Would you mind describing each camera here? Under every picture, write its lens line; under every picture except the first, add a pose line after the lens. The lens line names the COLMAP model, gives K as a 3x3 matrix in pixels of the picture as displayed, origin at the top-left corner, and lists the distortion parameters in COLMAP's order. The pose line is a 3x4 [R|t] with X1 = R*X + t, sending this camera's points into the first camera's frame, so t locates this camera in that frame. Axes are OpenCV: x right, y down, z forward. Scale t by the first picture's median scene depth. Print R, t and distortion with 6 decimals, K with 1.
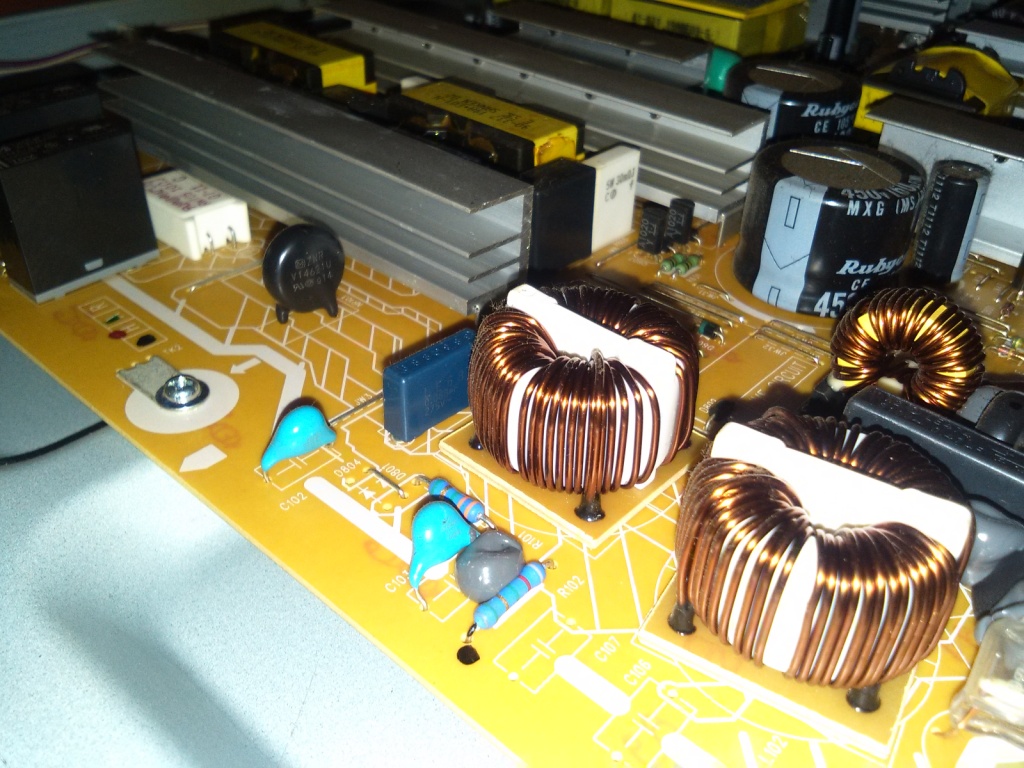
lens RADIAL K [[909.6, 0, 523.0], [0, 909.6, 375.4], [0, 0, 1]] dist [0.140748, -0.349815]
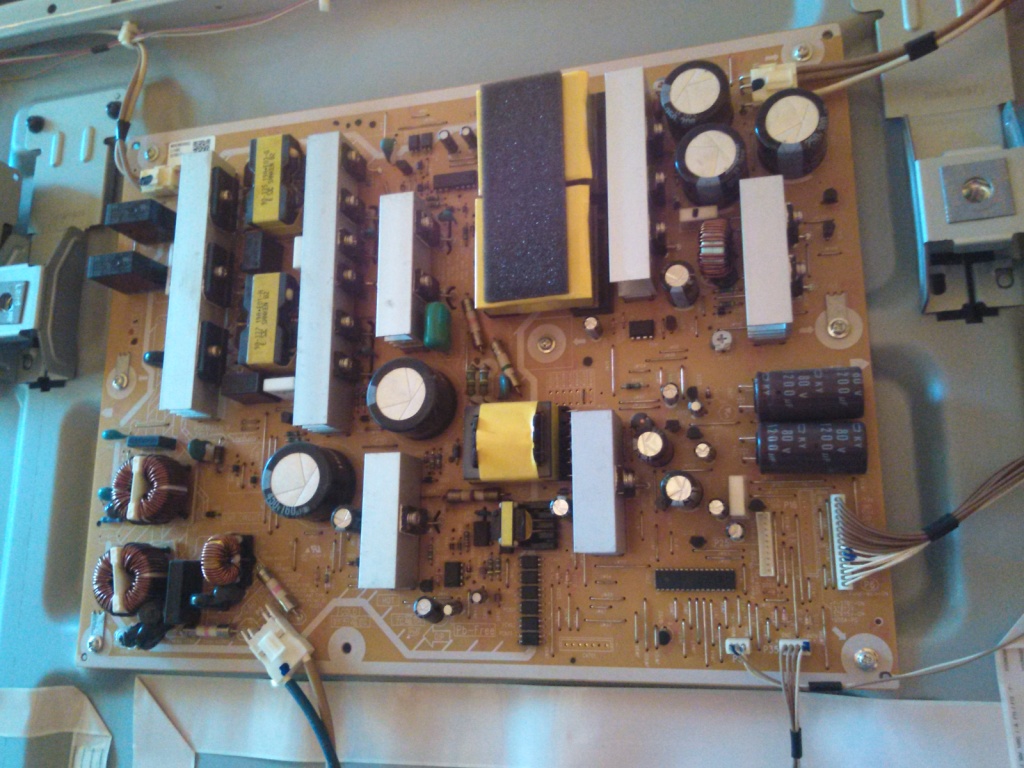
lens RADIAL K [[909.6, 0, 523.0], [0, 909.6, 375.4], [0, 0, 1]] dist [0.140748, -0.349815]
pose [[0.621165, 0.679634, -0.390194, 1.229522], [-0.163614, 0.599395, 0.783553, -1.956872], [0.766410, -0.422874, 0.483521, 0.419746]]
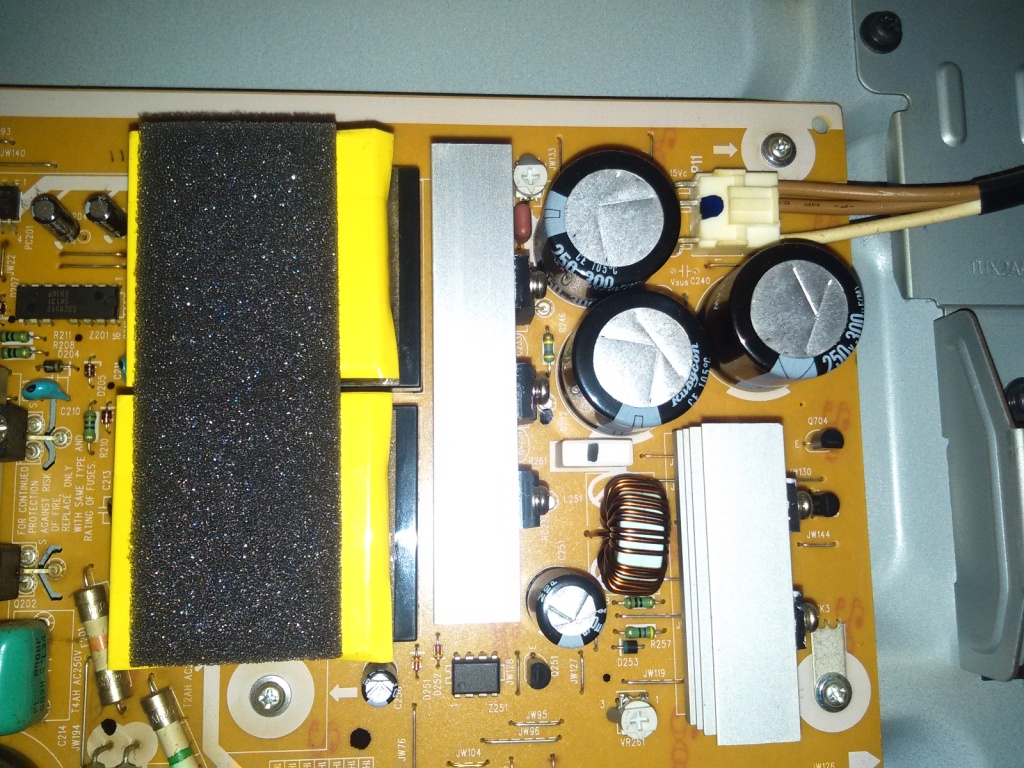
lens RADIAL K [[909.6, 0, 523.0], [0, 909.6, 375.4], [0, 0, 1]] dist [0.140748, -0.349815]
pose [[0.671027, 0.738691, -0.063706, 0.422030], [-0.479638, 0.498009, 0.722450, -1.417545], [0.565393, -0.454228, 0.688482, 1.100535]]
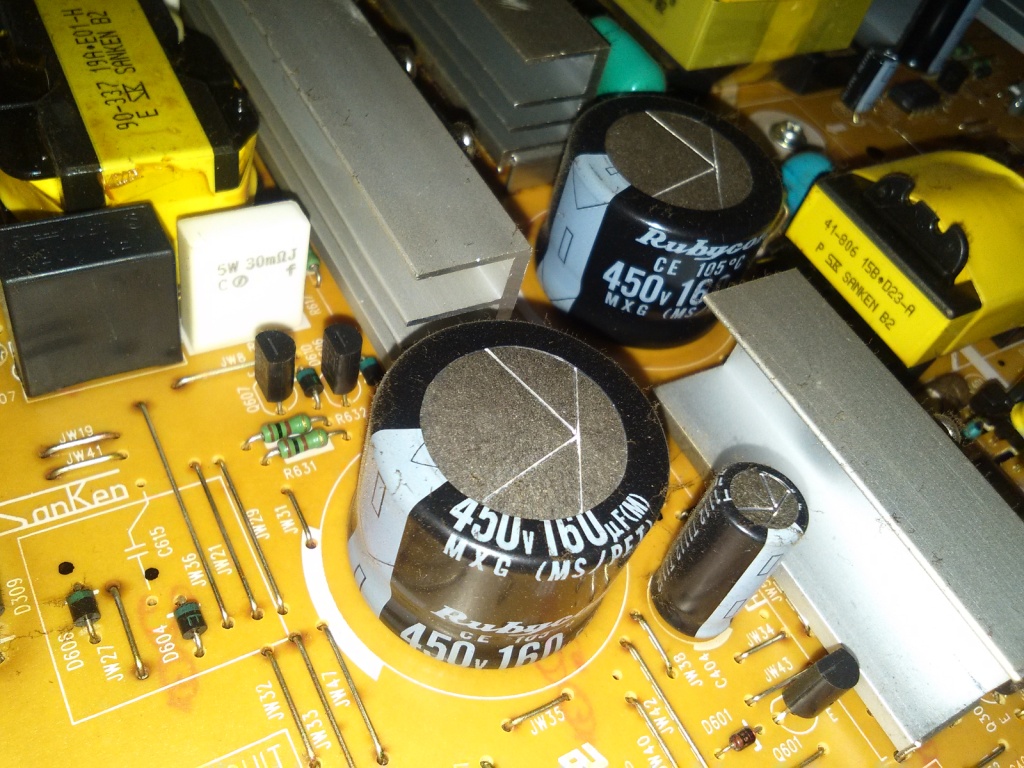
lens RADIAL K [[909.6, 0, 523.0], [0, 909.6, 375.4], [0, 0, 1]] dist [0.140748, -0.349815]
pose [[0.932408, 0.354018, -0.072714, 0.333115], [-0.329393, 0.915221, 0.232101, -0.340099], [0.148717, -0.192461, 0.969970, 0.435074]]
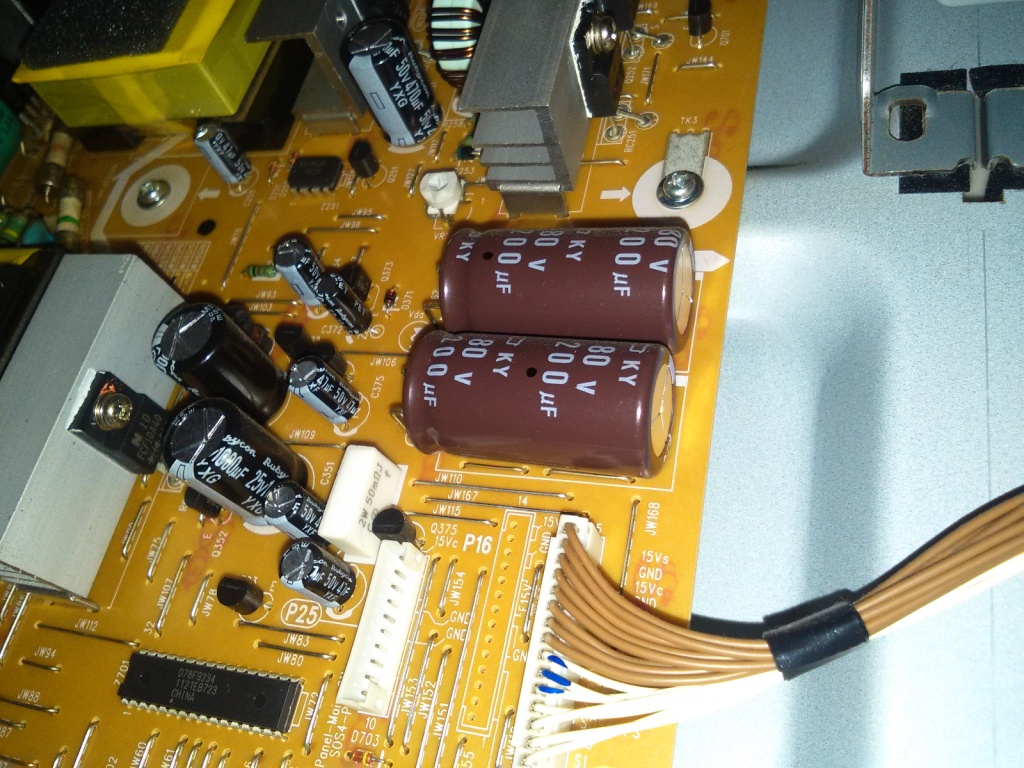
lens RADIAL K [[909.6, 0, 523.0], [0, 909.6, 375.4], [0, 0, 1]] dist [0.140748, -0.349815]
pose [[0.448137, 0.655936, -0.607389, 1.389620], [-0.234825, 0.741945, 0.627992, -1.041955], [0.862572, -0.138796, 0.486523, 1.280377]]
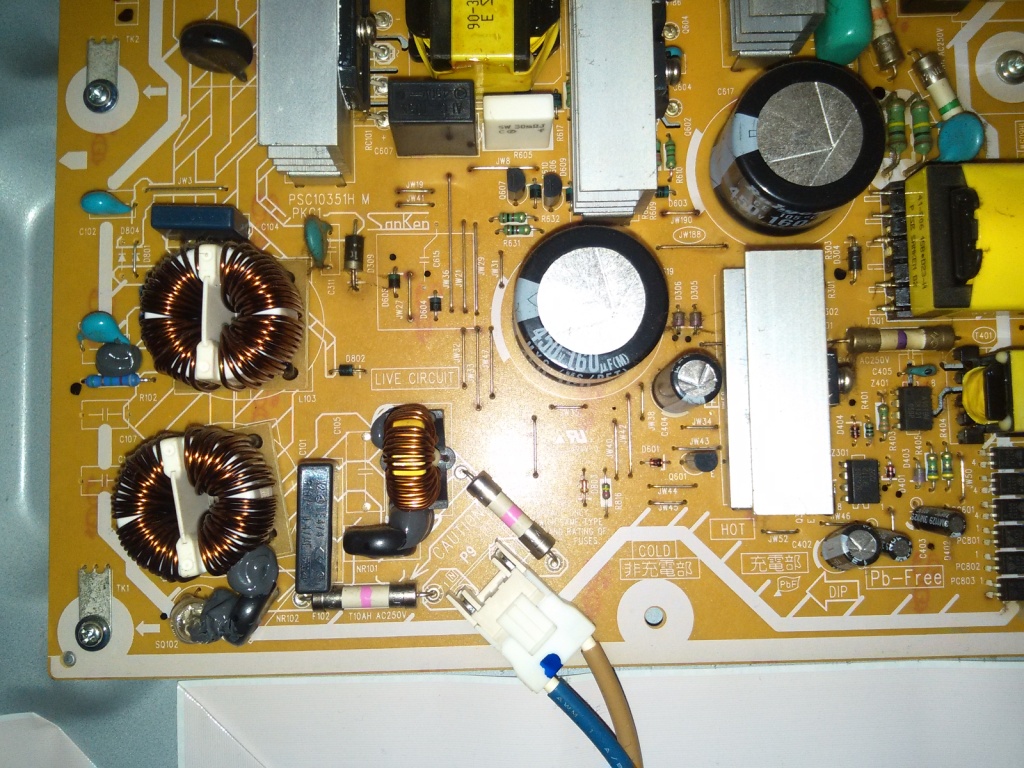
lens RADIAL K [[909.6, 0, 523.0], [0, 909.6, 375.4], [0, 0, 1]] dist [0.140748, -0.349815]
pose [[0.675443, 0.731248, -0.095148, 0.409555], [-0.404519, 0.475310, 0.781310, -0.887372], [0.616556, -0.489241, 0.616848, 0.224786]]
